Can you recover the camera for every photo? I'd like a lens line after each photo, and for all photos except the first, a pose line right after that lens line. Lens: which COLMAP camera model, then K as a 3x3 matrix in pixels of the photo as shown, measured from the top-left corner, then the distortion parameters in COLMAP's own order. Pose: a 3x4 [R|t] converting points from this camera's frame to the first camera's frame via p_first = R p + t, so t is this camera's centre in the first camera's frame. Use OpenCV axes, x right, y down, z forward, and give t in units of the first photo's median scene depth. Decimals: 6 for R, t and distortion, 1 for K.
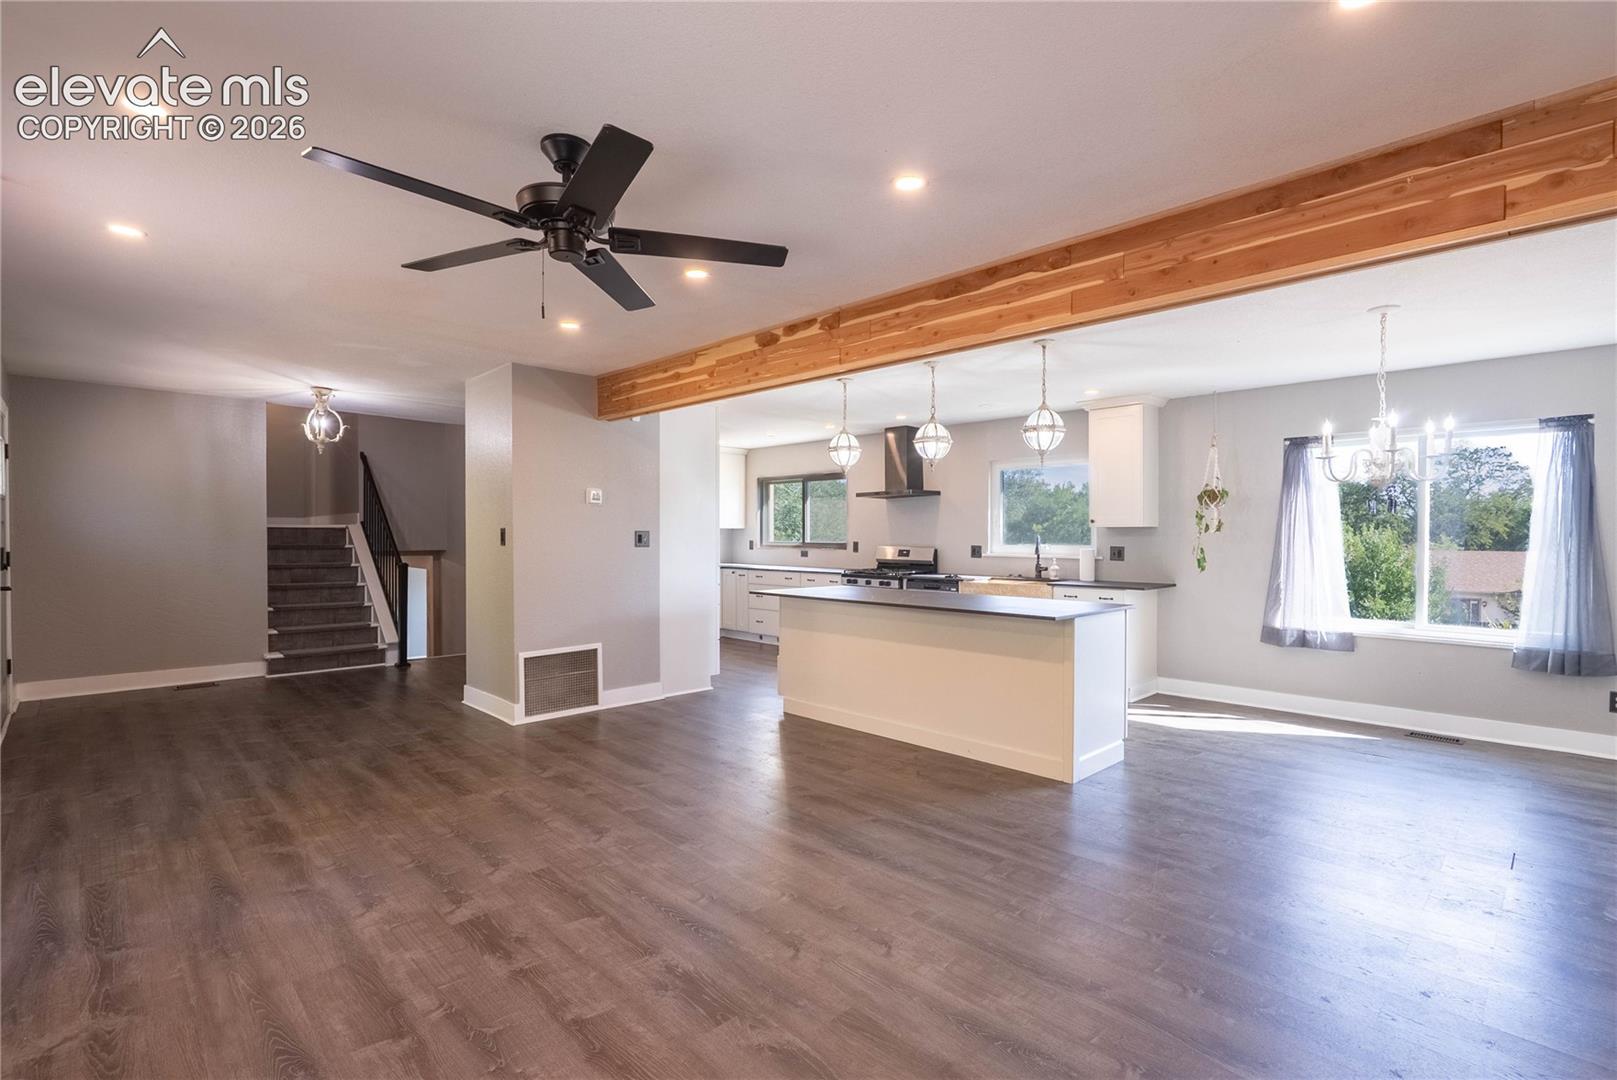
lens RADIAL K [[747.5, 0, 807.0], [0, 747.5, 543.0], [0, 0, 1]] dist [-0.007865, 0.000663]
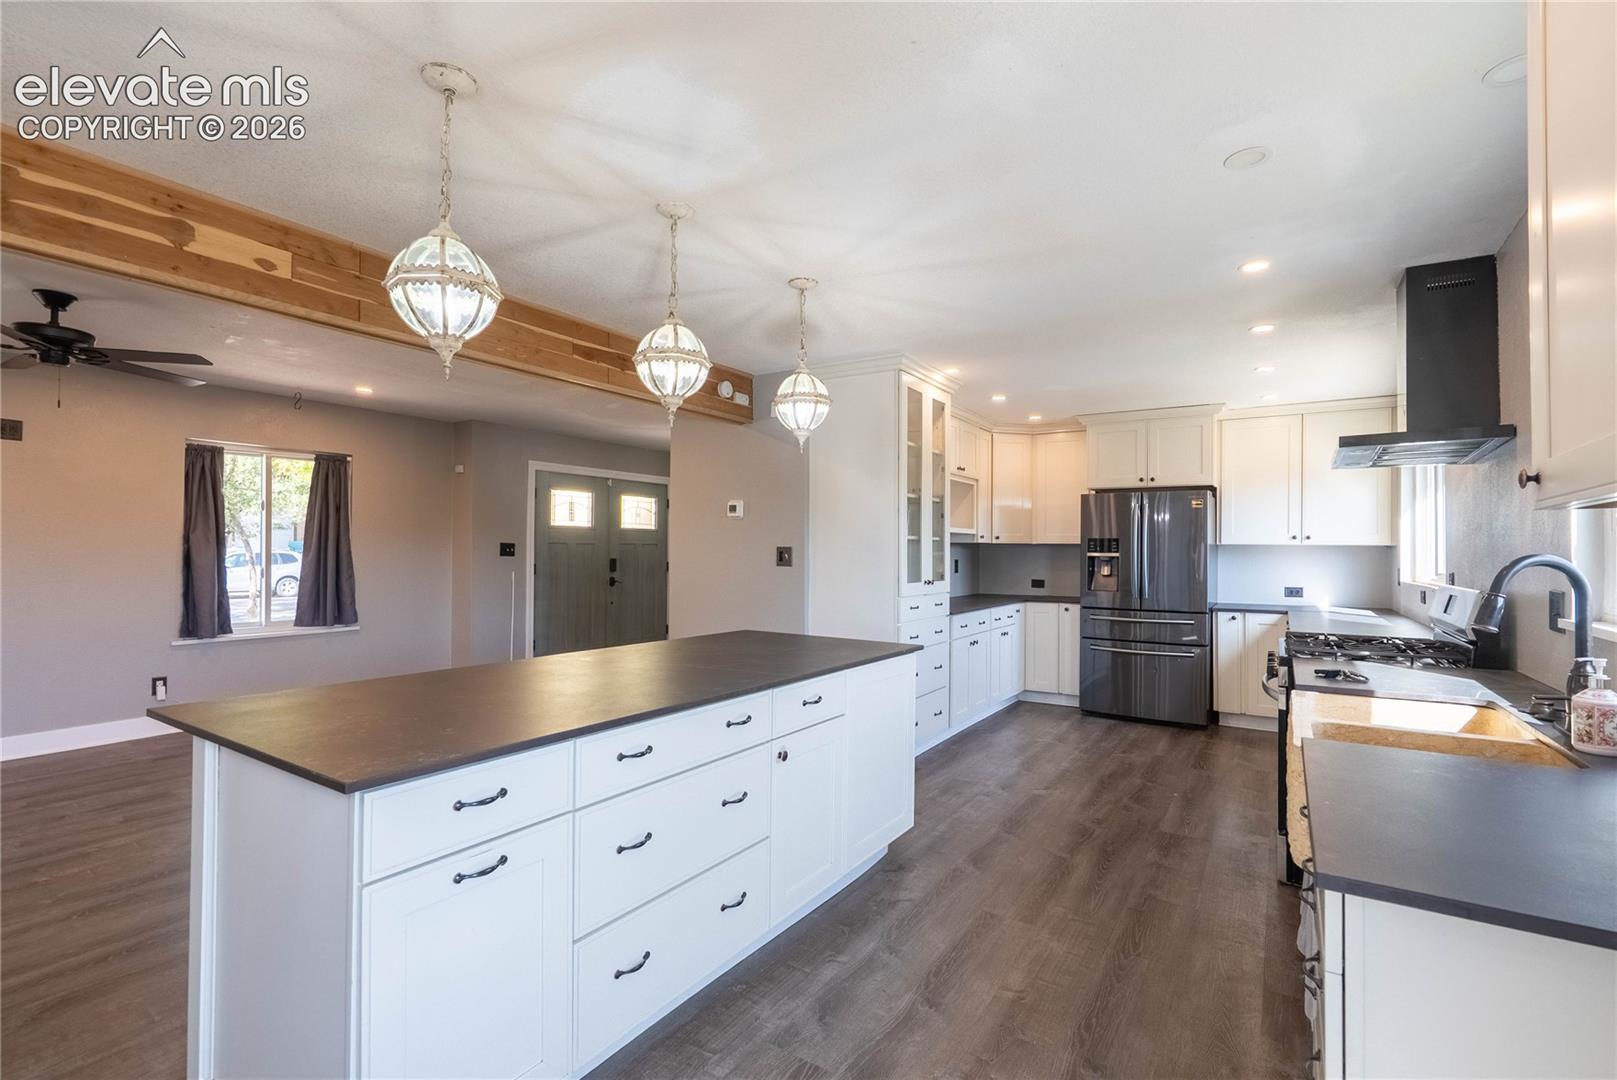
lens RADIAL K [[728.9, 0, 808.4], [0, 728.9, 543.9], [0, 0, 1]] dist [-0.007259, 0.000247]
pose [[0.225067, -0.013878, -0.974244, 0.714880], [-0.019139, 0.999643, -0.018661, -0.006246], [0.974155, 0.022846, 0.224721, 1.050202]]
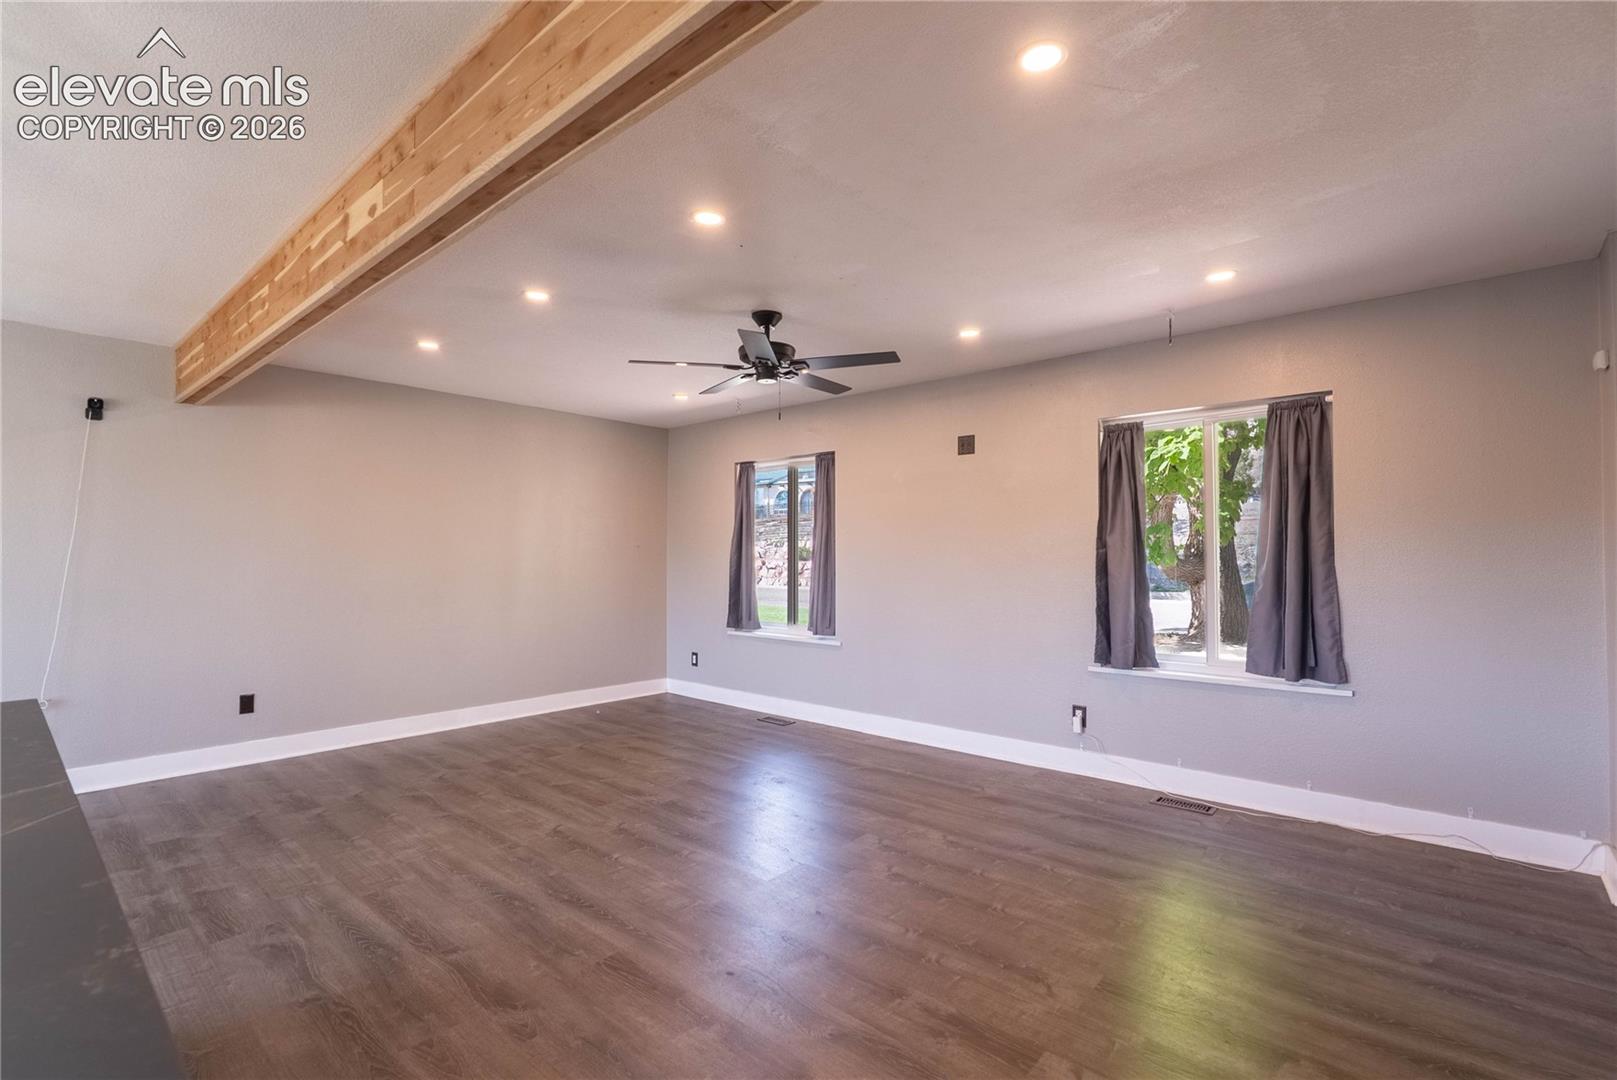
lens RADIAL K [[728.9, 0, 808.4], [0, 728.9, 543.9], [0, 0, 1]] dist [-0.007259, 0.000247]
pose [[-0.996428, -0.007311, -0.084132, -0.133198], [-0.007205, 0.999973, -0.001565, -0.010669], [0.084141, -0.000953, -0.996453, 1.245999]]
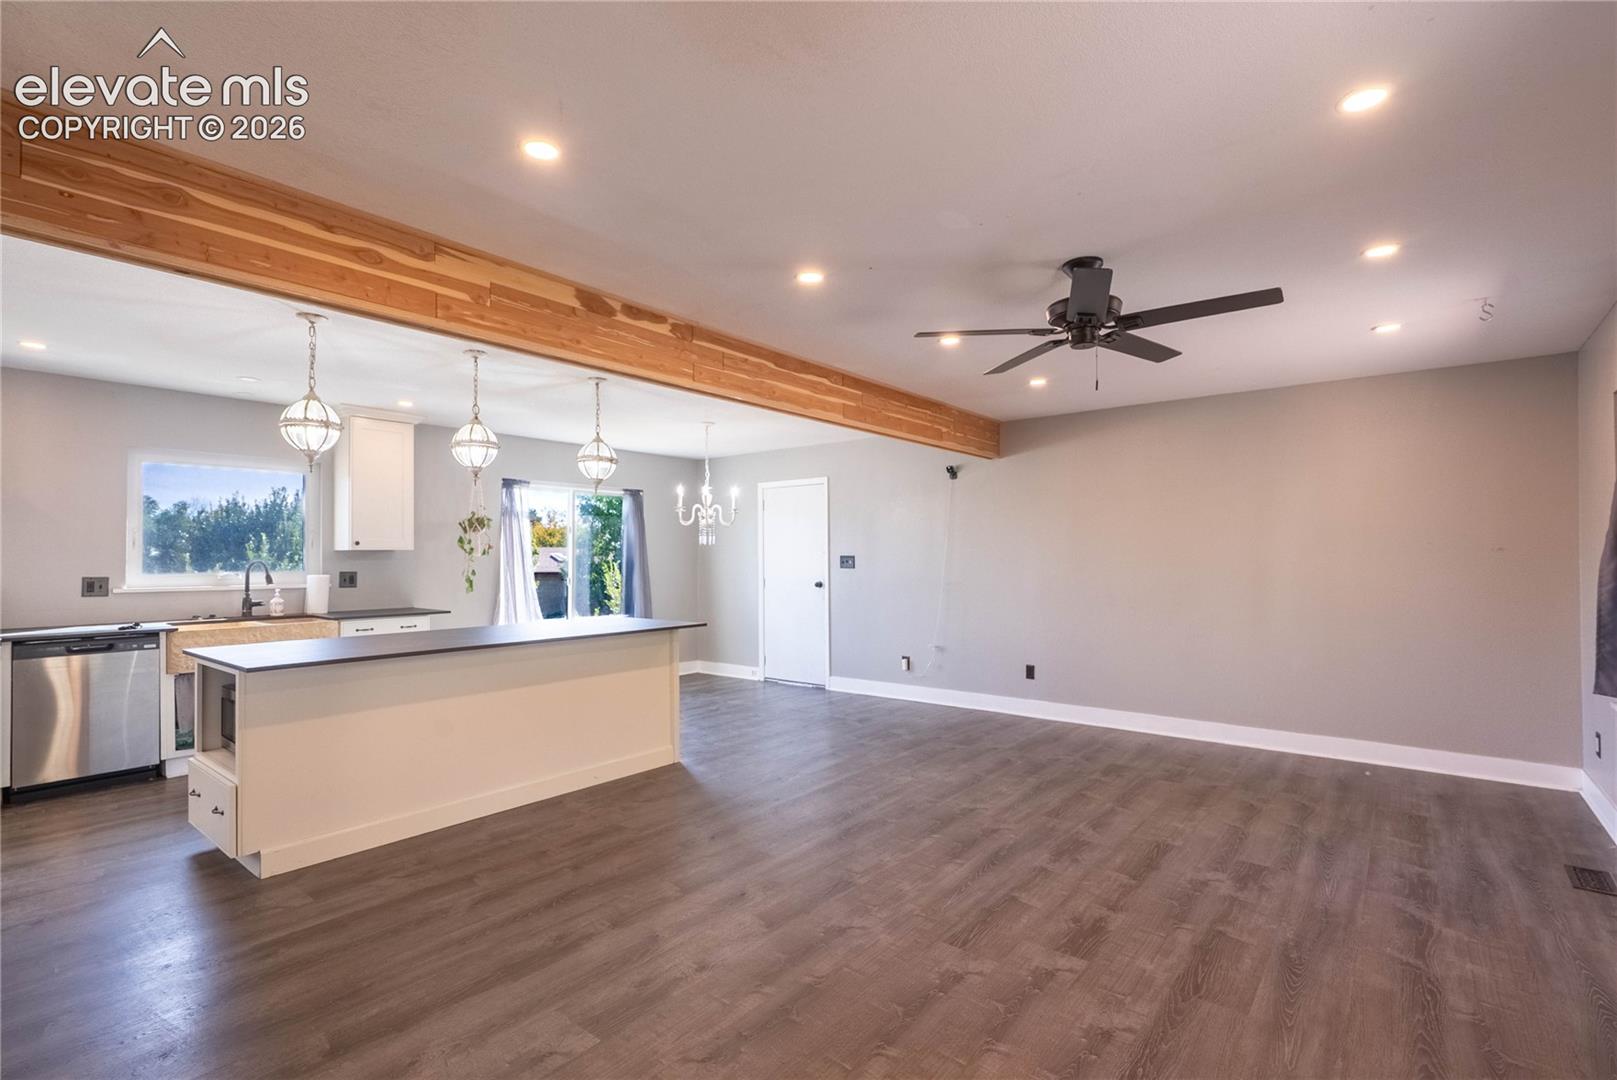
lens RADIAL K [[747.5, 0, 807.0], [0, 747.5, 543.0], [0, 0, 1]] dist [-0.007865, 0.000663]
pose [[-0.117924, 0.017310, 0.992872, -0.747499], [0.014850, 0.999767, -0.015667, -0.010156], [-0.992912, 0.012896, -0.118153, 0.783825]]
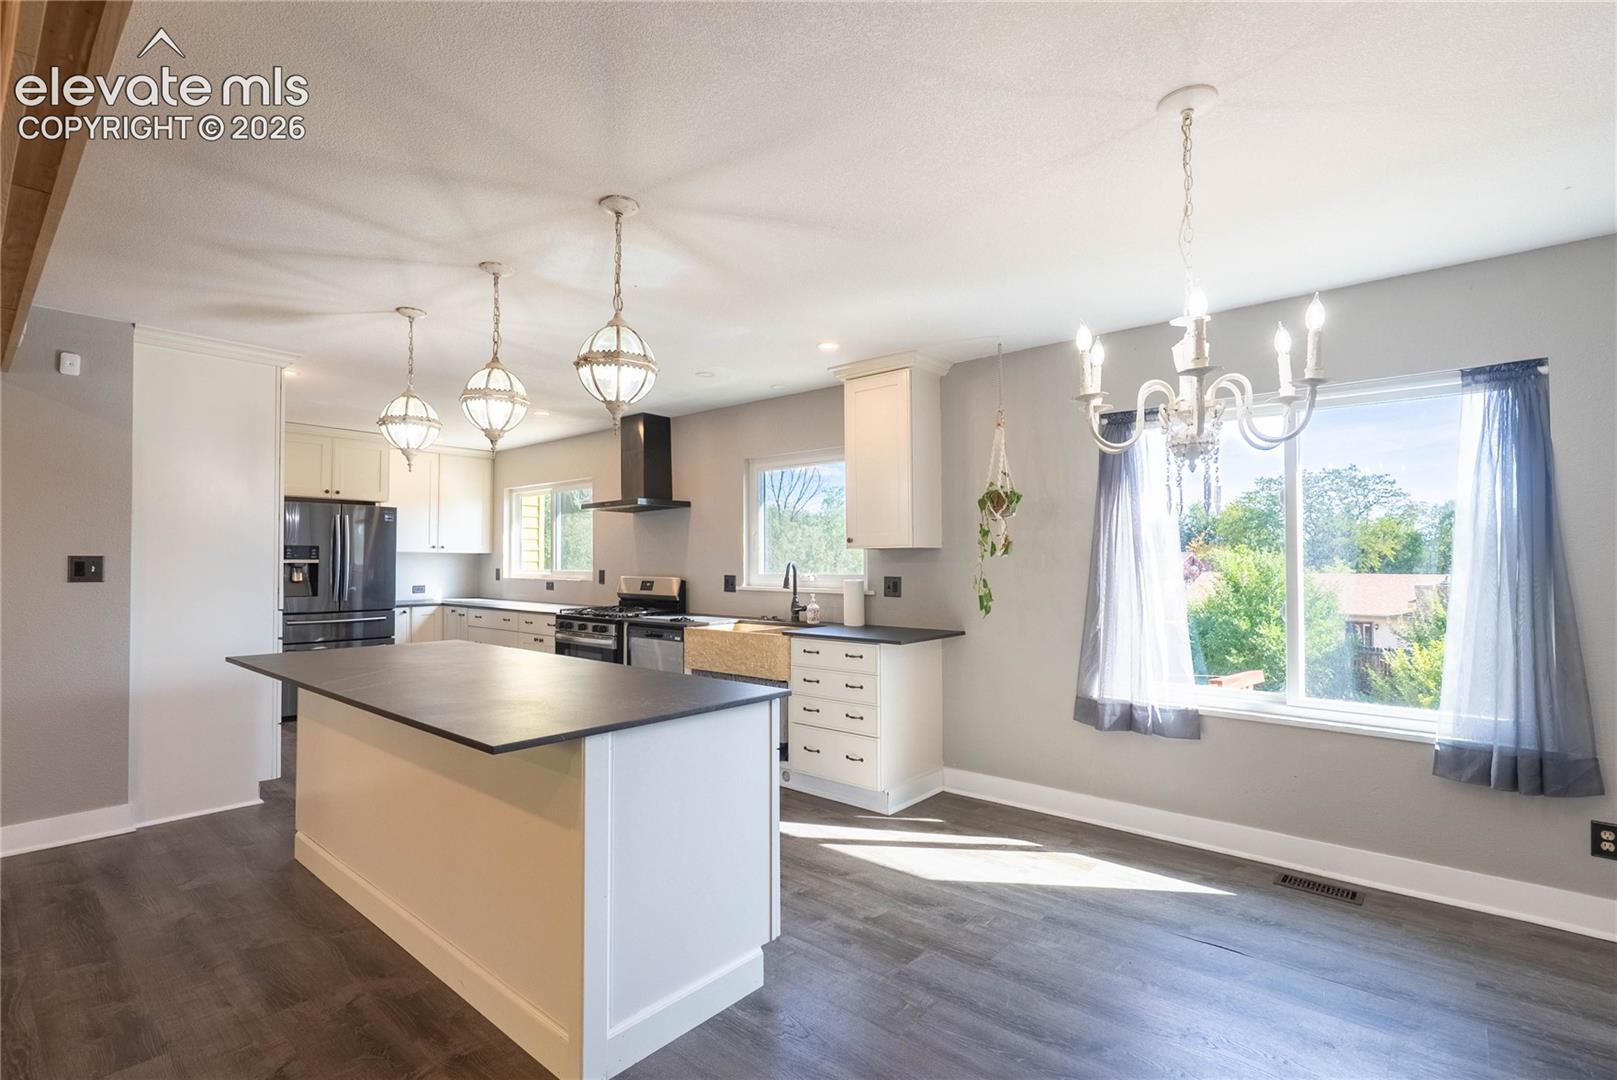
lens RADIAL K [[747.5, 0, 807.0], [0, 747.5, 543.0], [0, 0, 1]] dist [-0.007865, 0.000663]
pose [[0.996034, -0.001930, 0.088952, 0.383283], [0.004984, 0.999405, -0.034120, -0.004205], [-0.088833, 0.034428, 0.995451, 0.432145]]
